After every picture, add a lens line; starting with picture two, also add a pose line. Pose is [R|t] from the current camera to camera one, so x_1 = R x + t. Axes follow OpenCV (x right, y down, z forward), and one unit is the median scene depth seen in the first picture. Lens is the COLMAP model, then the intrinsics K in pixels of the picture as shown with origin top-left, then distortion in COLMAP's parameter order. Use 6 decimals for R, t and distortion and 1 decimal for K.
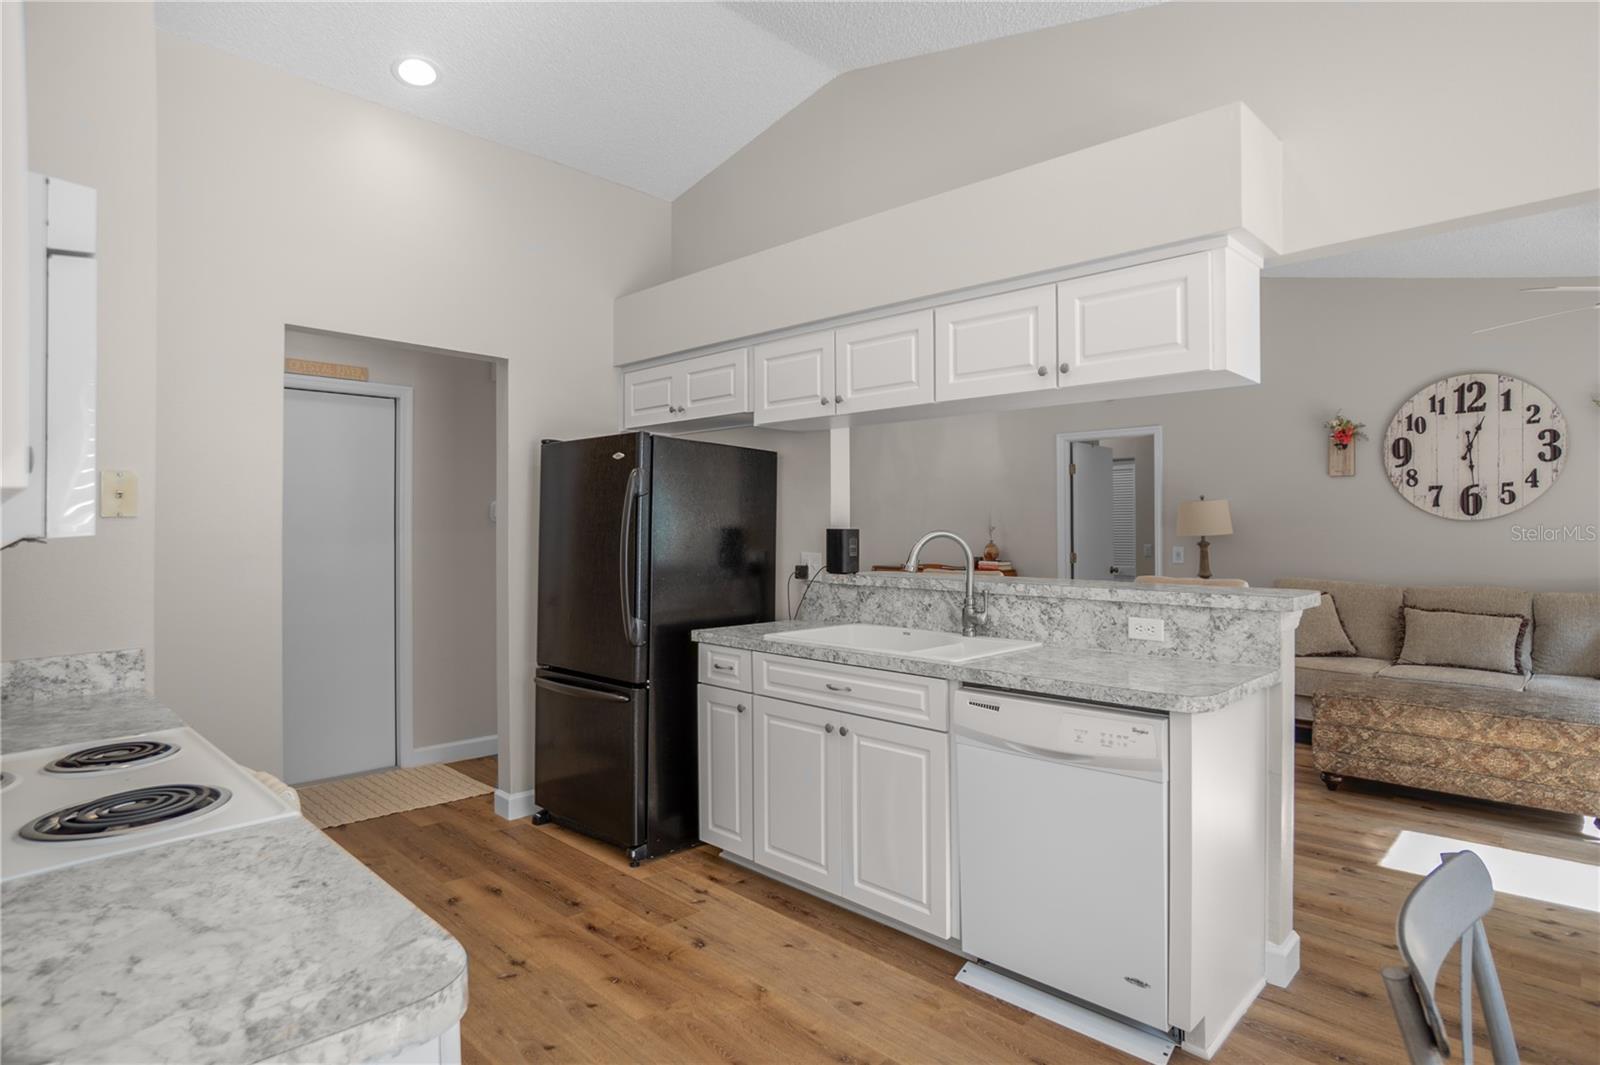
lens RADIAL K [[870.8, 0, 785.5], [0, 870.8, 528.8], [0, 0, 1]] dist [-0.018867, 0.005228]
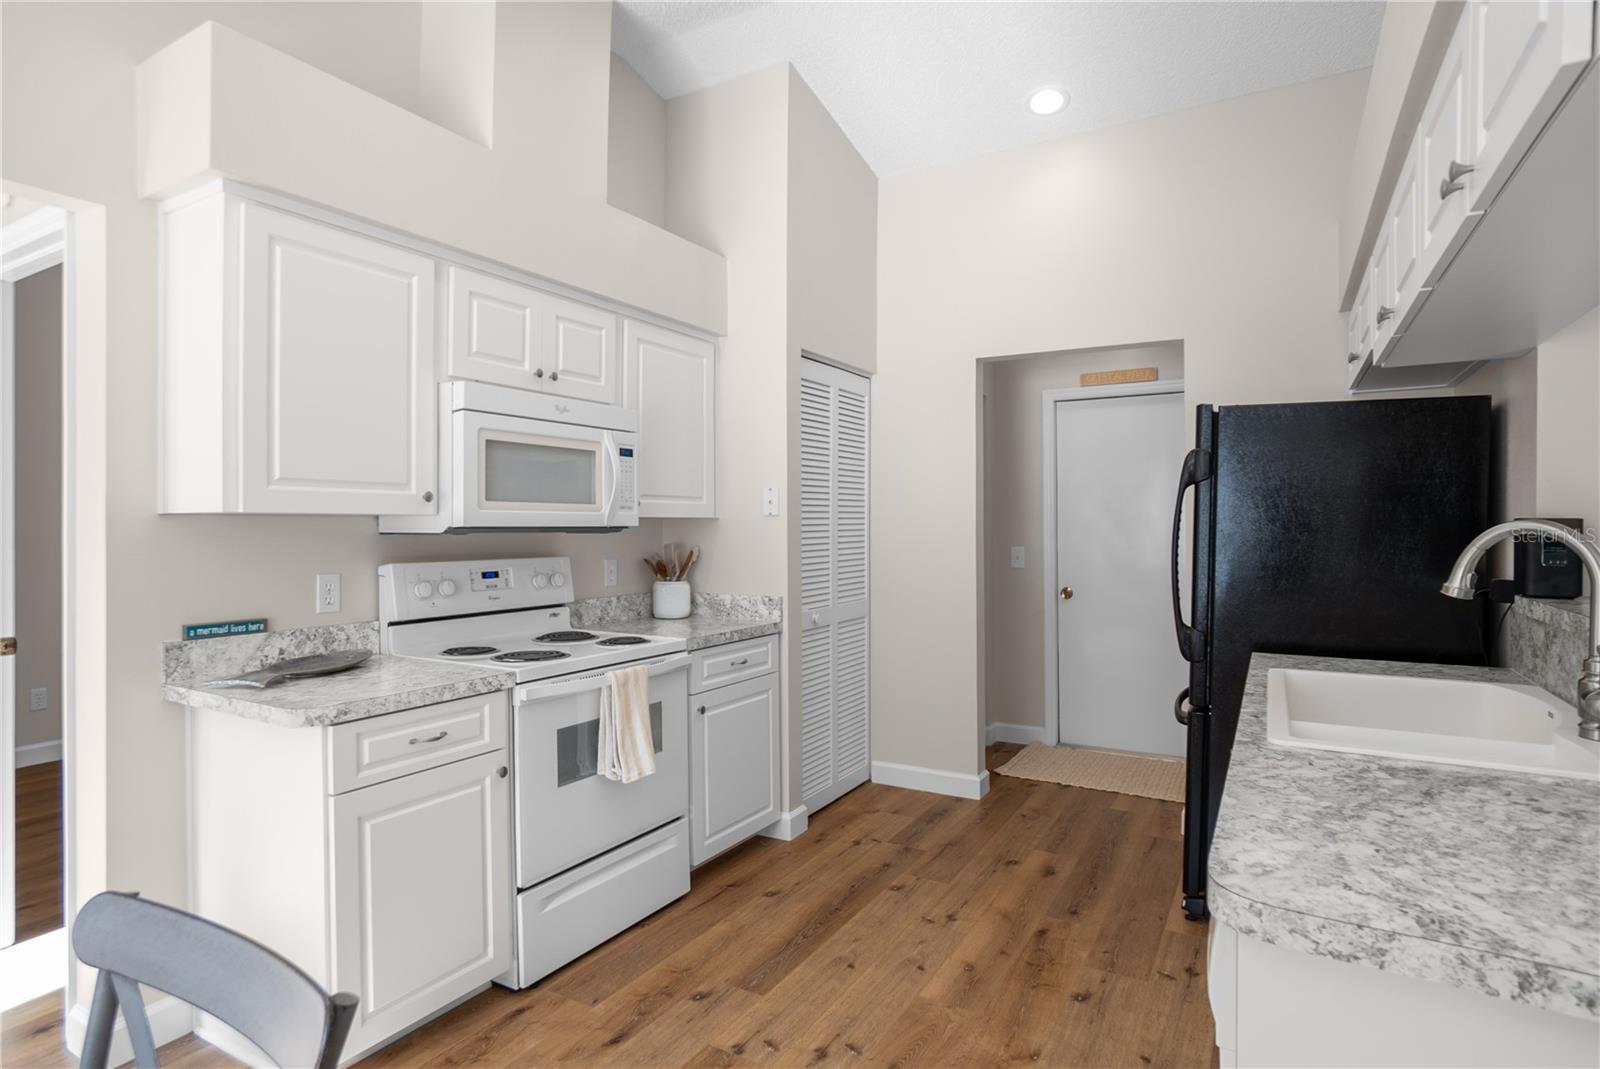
lens RADIAL K [[870.8, 0, 787.2], [0, 870.8, 542.5], [0, 0, 1]] dist [-0.018867, 0.005228]
pose [[0.258836, 0.024061, -0.965622, 0.340617], [-0.003286, 0.999706, 0.024029, 0.000702], [0.965916, -0.003046, 0.258839, 0.256169]]
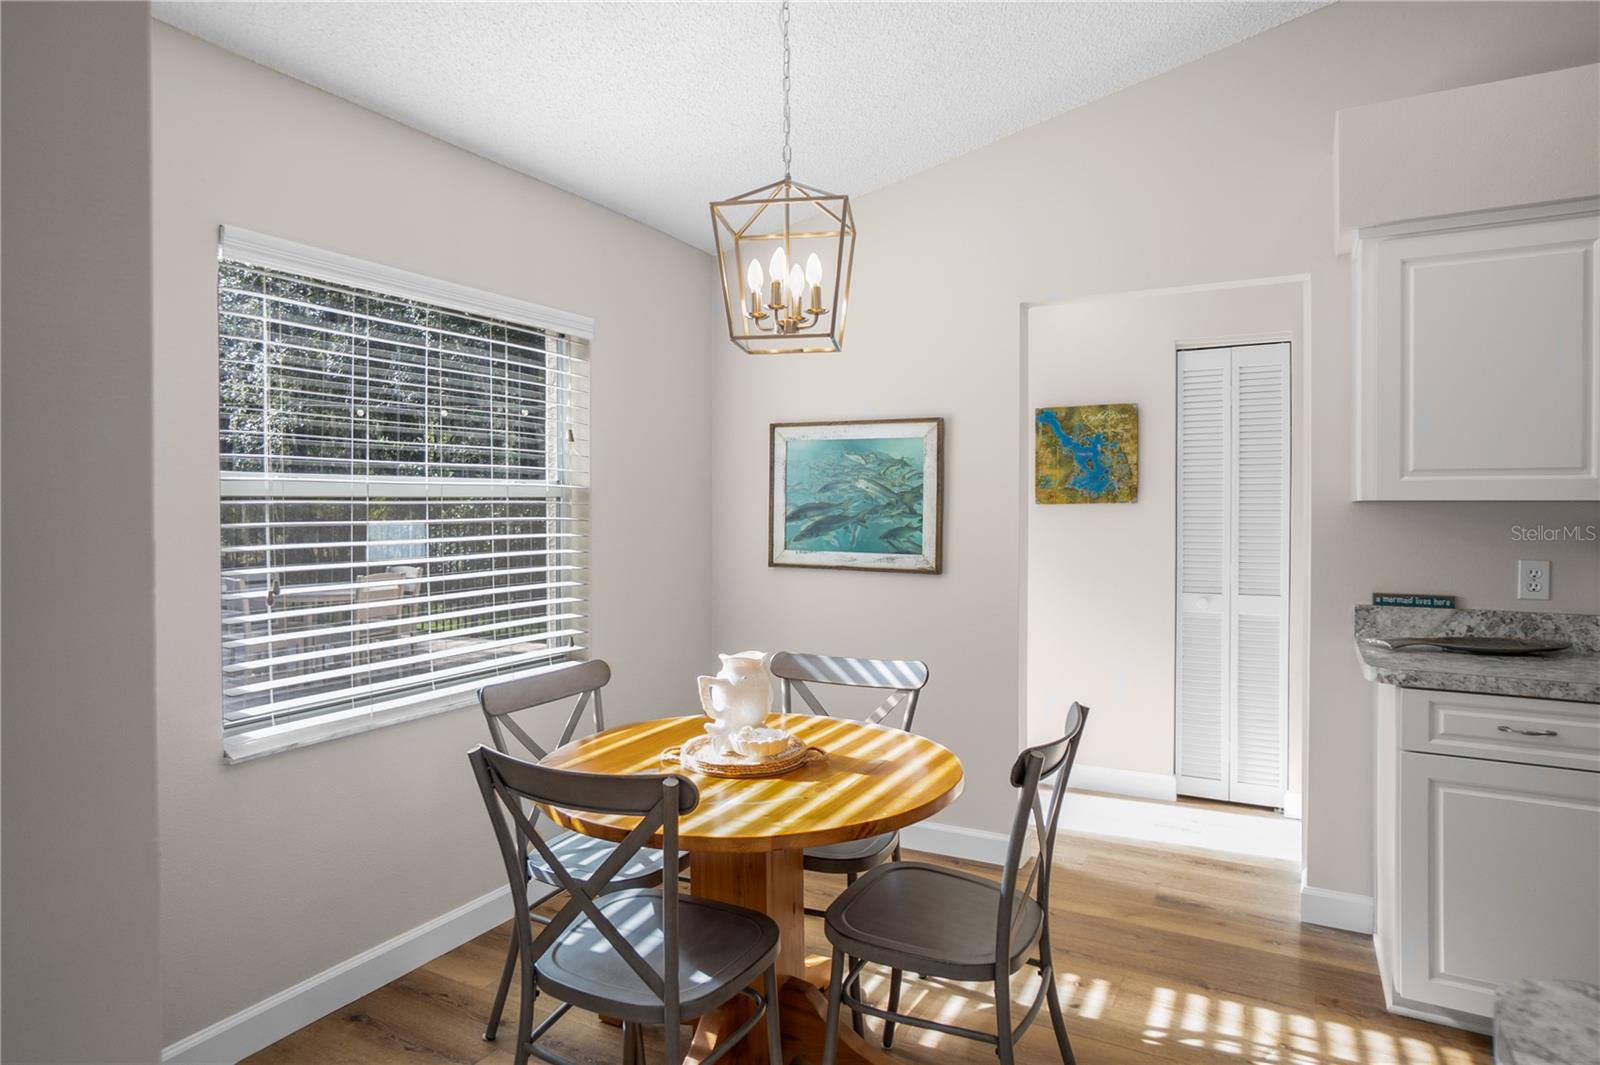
lens RADIAL K [[926.9, 0, 808.5], [0, 926.9, 517.3], [0, 0, 1]] dist [0.019794, 0.000823]
pose [[-0.948620, 0.006479, -0.316350, 0.351922], [0.000715, 0.999832, 0.018332, -0.002839], [0.316416, 0.017164, -0.948465, 0.498213]]
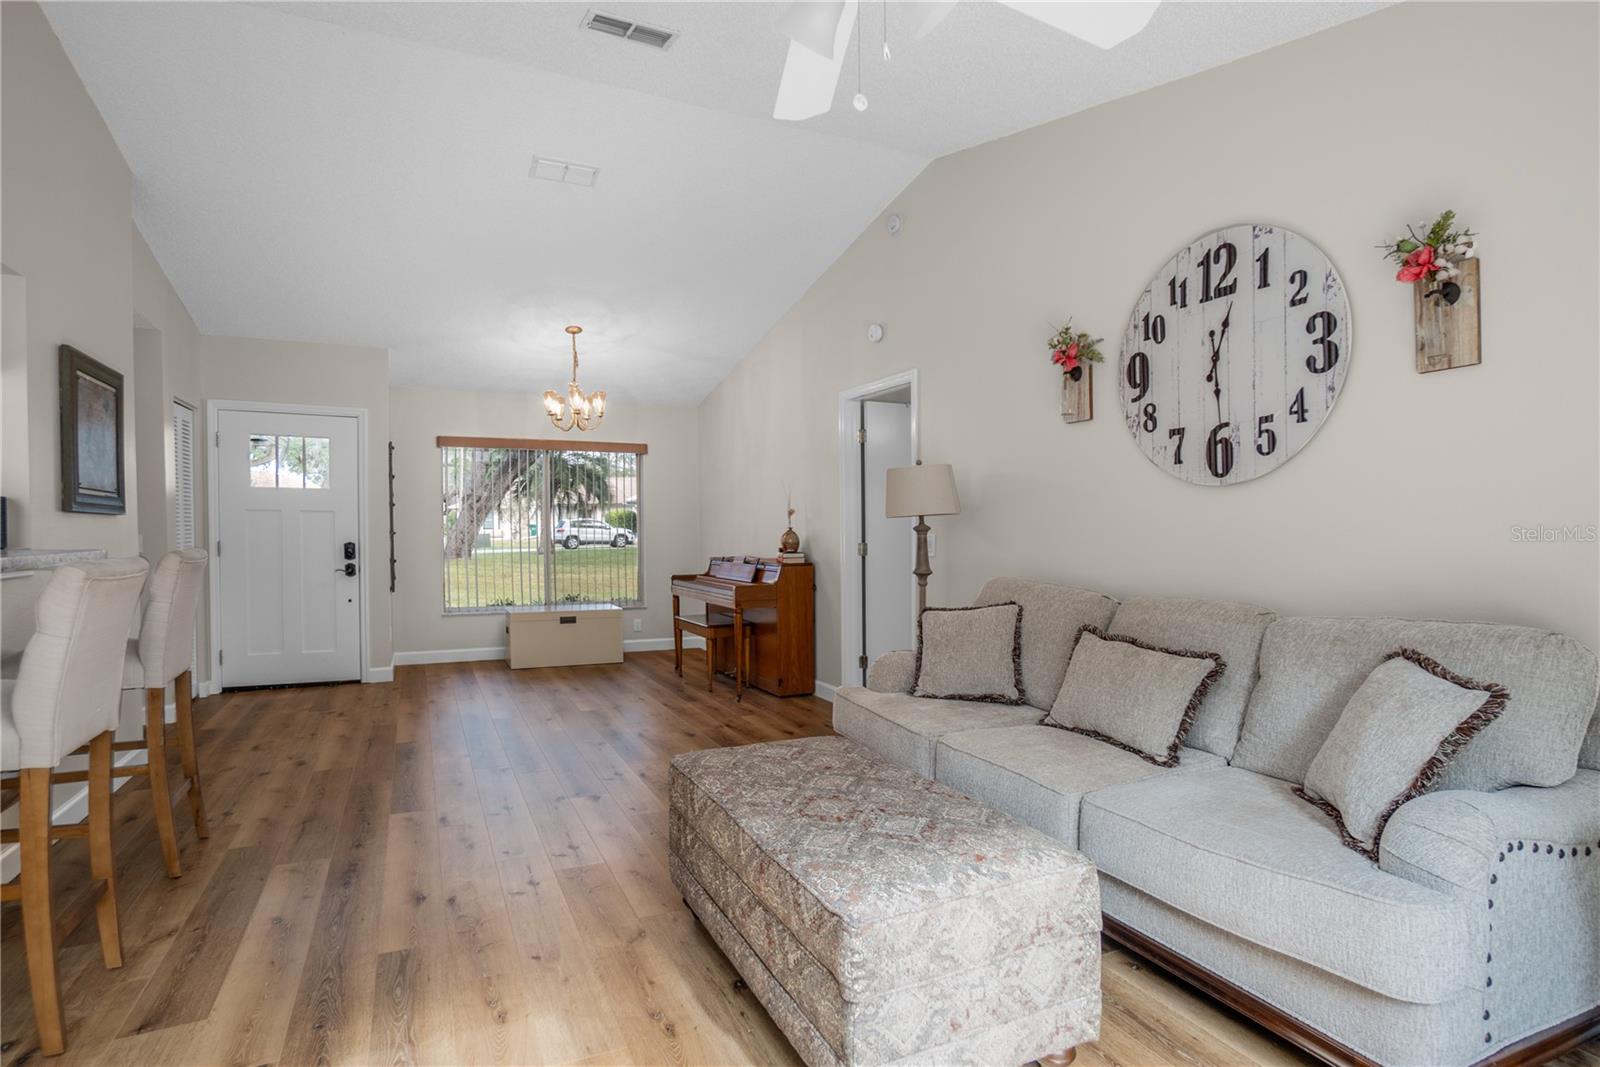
lens RADIAL K [[830.7, 0, 790.3], [0, 830.7, 539.7], [0, 0, 1]] dist [-0.032651, 0.009494]
pose [[0.936572, 0.006758, -0.350409, 0.725636], [-0.000039, 0.999816, 0.019179, 0.016044], [0.350474, -0.017948, 0.936400, 0.384447]]
